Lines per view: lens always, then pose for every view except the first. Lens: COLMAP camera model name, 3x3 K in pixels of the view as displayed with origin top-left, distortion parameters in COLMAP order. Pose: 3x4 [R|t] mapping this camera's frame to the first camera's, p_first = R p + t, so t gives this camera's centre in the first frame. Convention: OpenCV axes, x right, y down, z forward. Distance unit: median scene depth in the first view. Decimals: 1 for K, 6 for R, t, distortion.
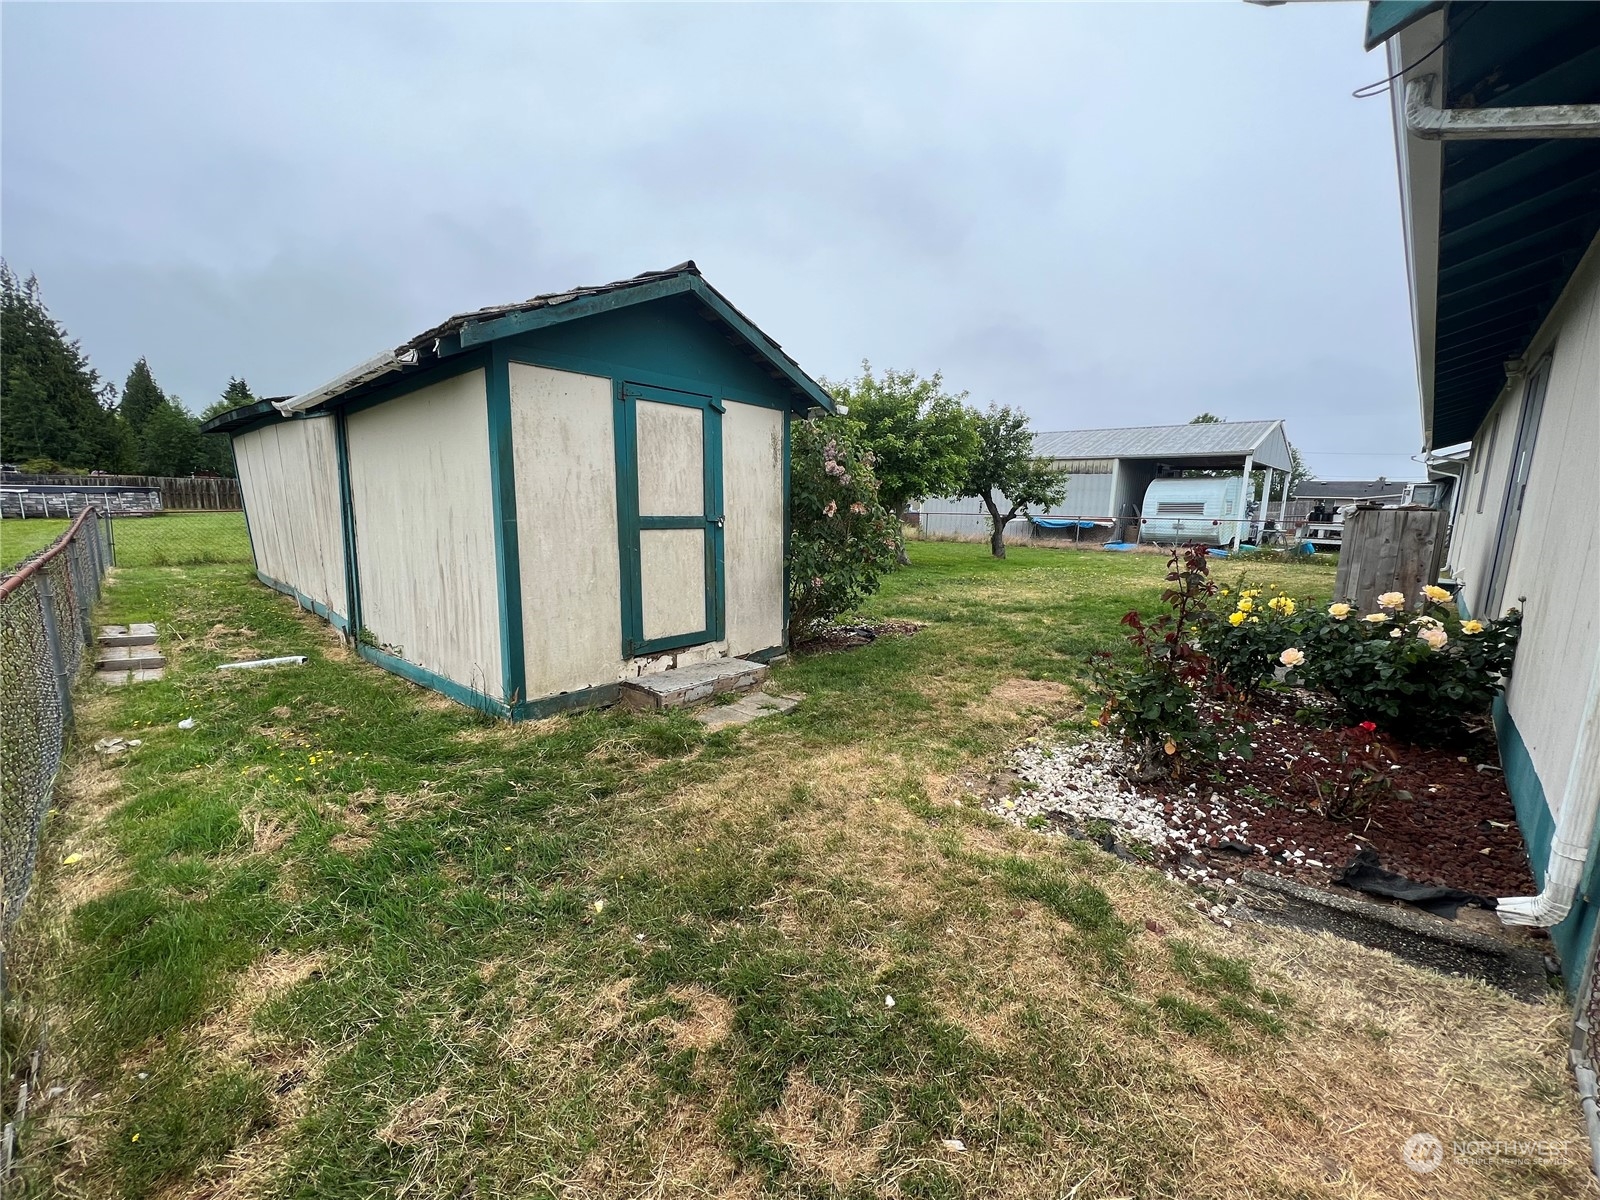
lens RADIAL K [[647.9, 0, 800.0], [0, 647.9, 600.0], [0, 0, 1]] dist [-0.000299, 0.000383]
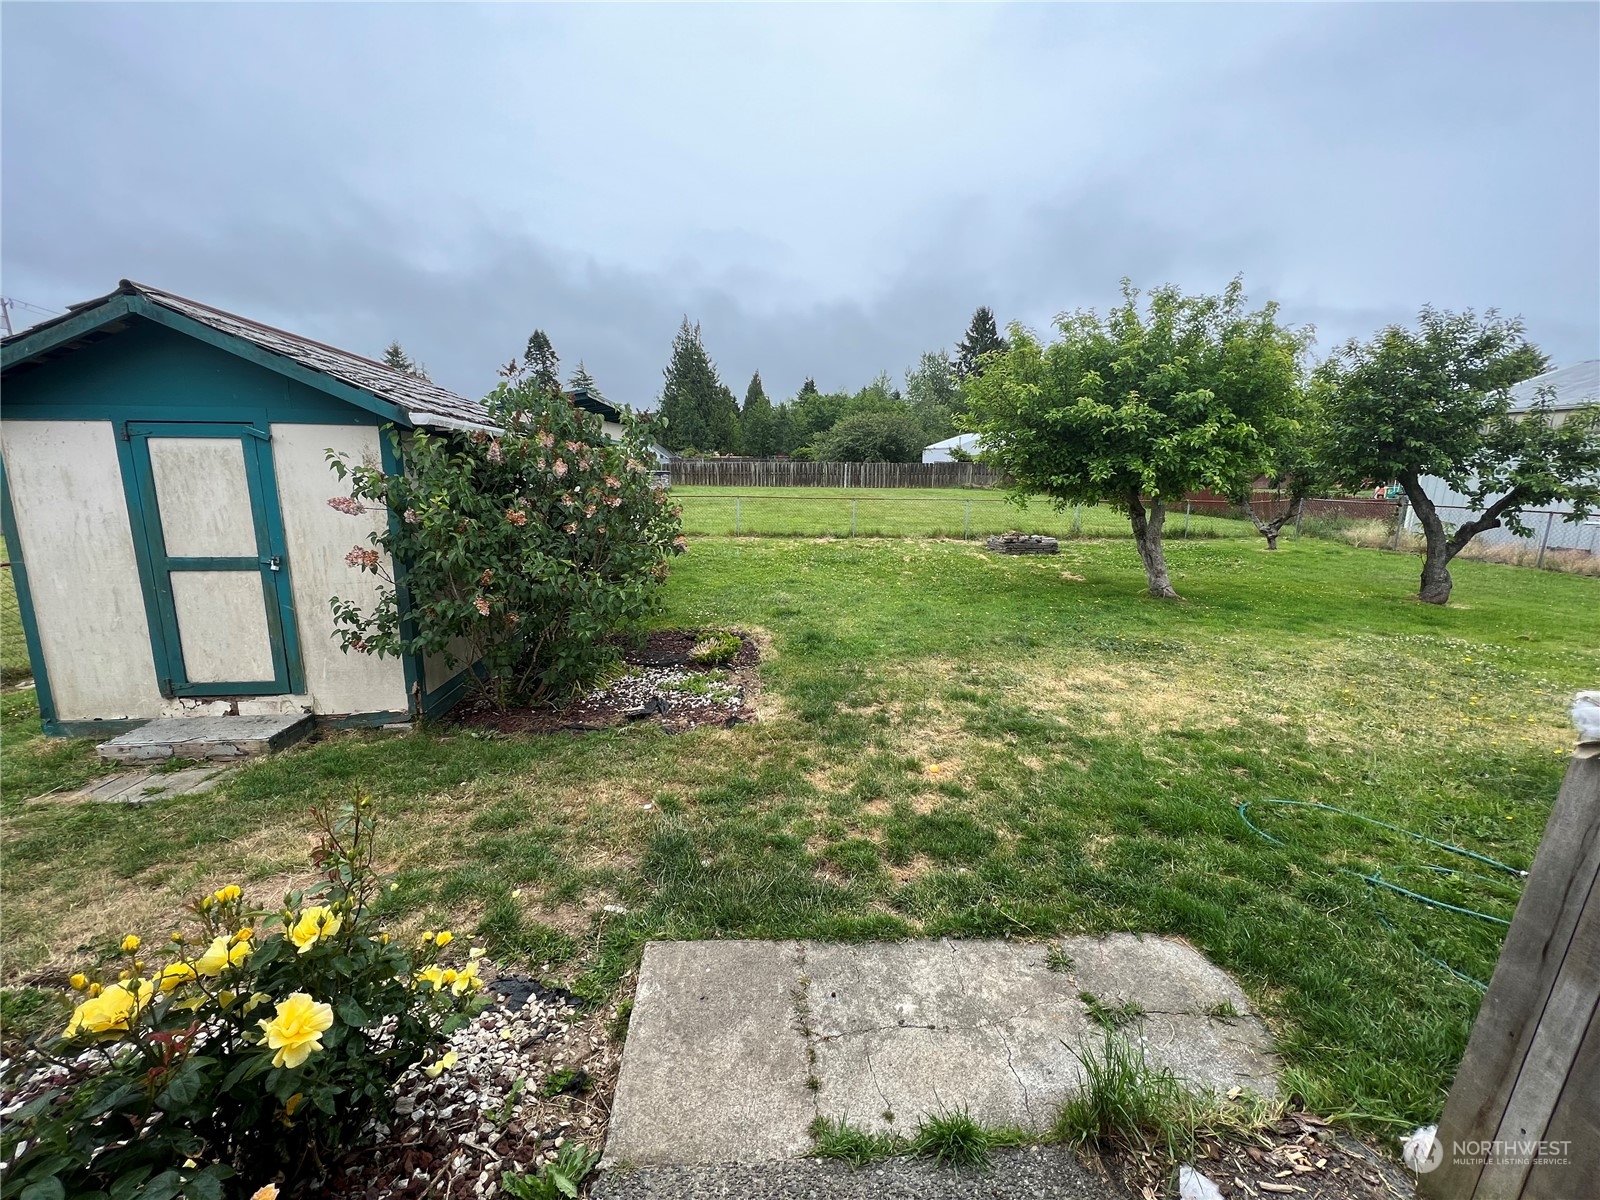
lens RADIAL K [[647.9, 0, 800.0], [0, 647.9, 600.0], [0, 0, 1]] dist [-0.000299, 0.000383]
pose [[0.724772, 0.126016, -0.677367, 1.080720], [-0.092804, 0.992028, 0.085256, -0.231210], [0.682710, 0.001072, 0.730688, 0.913770]]
